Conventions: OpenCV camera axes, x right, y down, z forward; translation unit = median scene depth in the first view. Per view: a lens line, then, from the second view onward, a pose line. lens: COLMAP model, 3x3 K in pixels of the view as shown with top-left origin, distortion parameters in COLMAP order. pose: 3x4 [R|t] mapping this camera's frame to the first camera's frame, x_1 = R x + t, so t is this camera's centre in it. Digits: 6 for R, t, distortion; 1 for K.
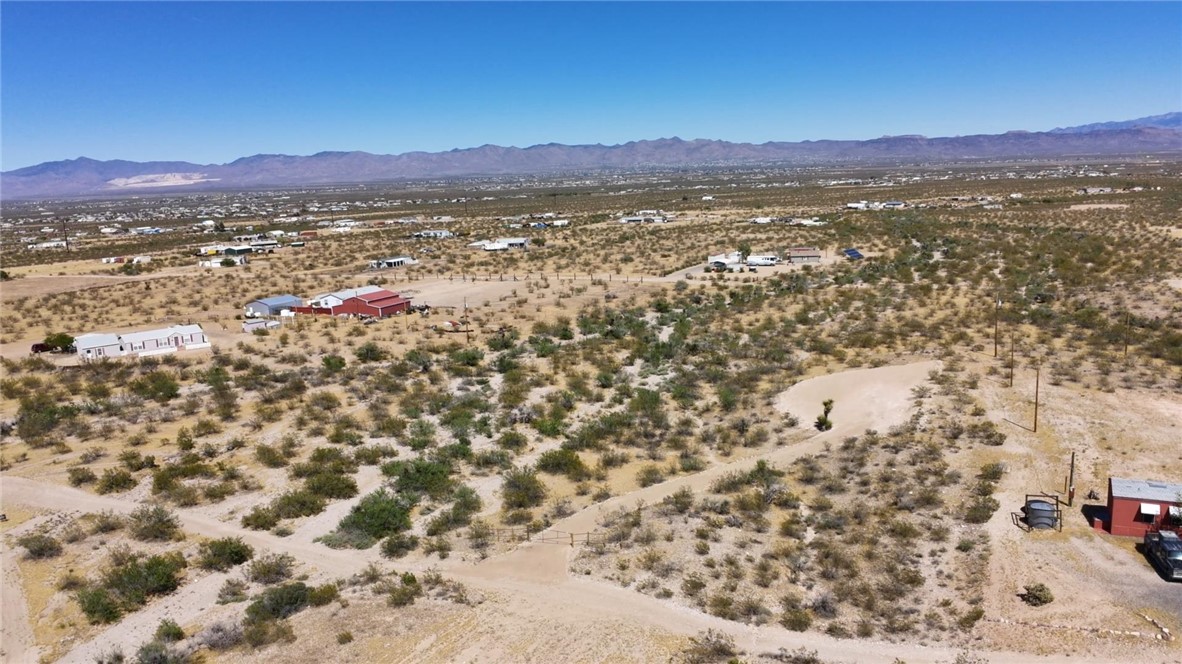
lens RADIAL K [[856.3, 0, 593.5], [0, 856.3, 305.7], [0, 0, 1]] dist [-0.025483, -0.018327]
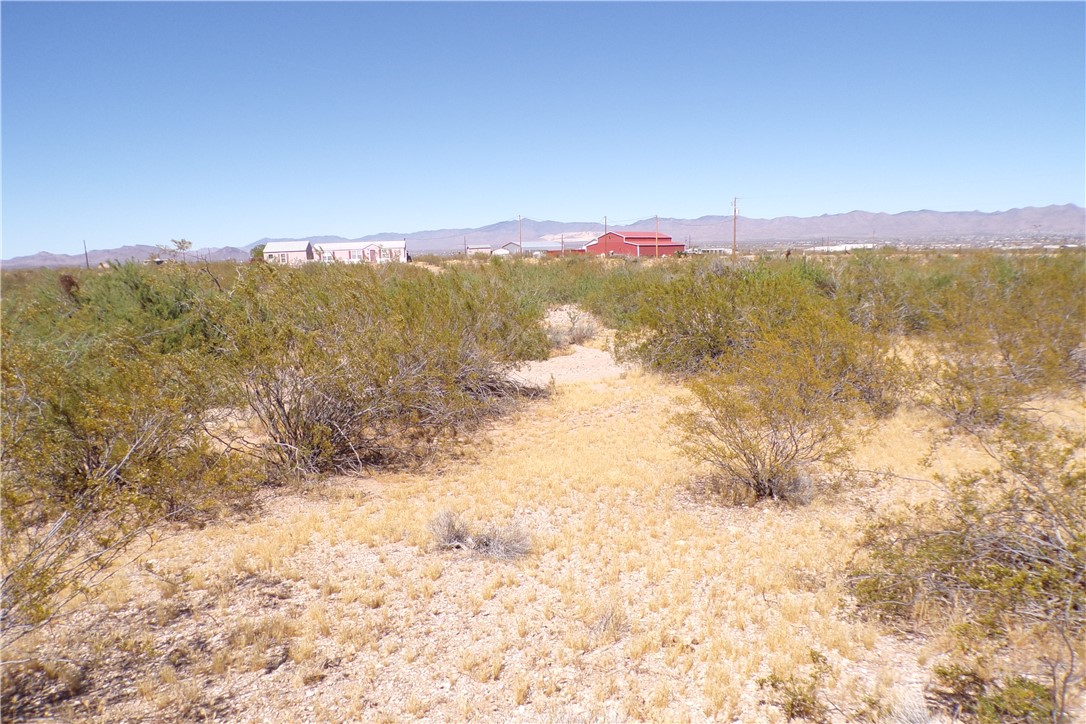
lens RADIAL K [[740.3, 0, 537.3], [0, 740.3, 361.1], [0, 0, 1]] dist [-0.029558, 0.034252]
pose [[0.866452, 0.110431, -0.486894, -0.002731], [-0.101922, 0.993818, 0.044030, 0.042638], [0.488746, 0.011476, 0.872350, 0.197615]]
